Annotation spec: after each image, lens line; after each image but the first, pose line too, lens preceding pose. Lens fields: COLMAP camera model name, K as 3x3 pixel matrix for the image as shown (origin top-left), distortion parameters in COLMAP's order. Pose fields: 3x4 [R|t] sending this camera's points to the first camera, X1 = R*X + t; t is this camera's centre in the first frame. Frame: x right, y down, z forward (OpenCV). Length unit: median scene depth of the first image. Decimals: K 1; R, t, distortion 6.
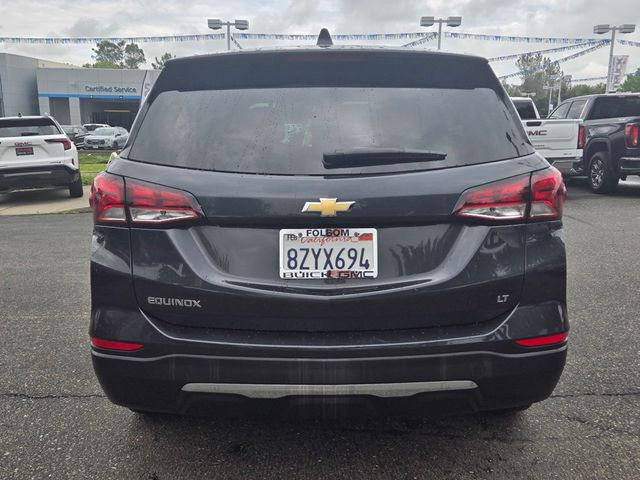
lens RADIAL K [[440.8, 0, 322.3], [0, 440.8, 248.3], [0, 0, 1]] dist [0.008434, -0.003407]
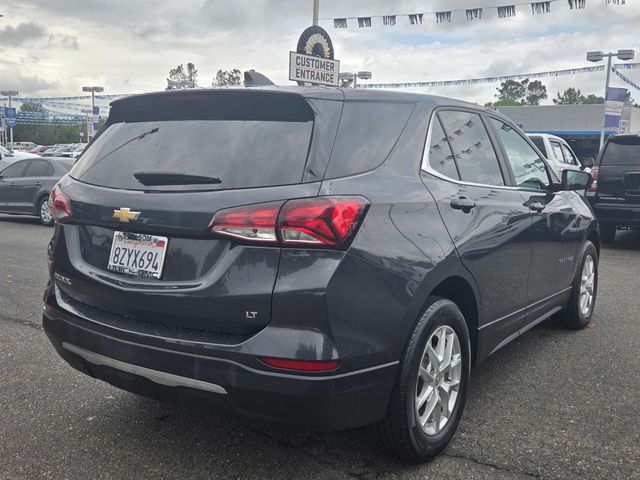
lens RADIAL K [[440.8, 0, 322.3], [0, 440.8, 248.3], [0, 0, 1]] dist [0.008434, -0.003407]
pose [[0.926587, 0.114644, -0.358180, 0.923940], [-0.141913, 0.988580, -0.050700, -0.015185], [0.348277, 0.097808, 0.932275, 0.047304]]
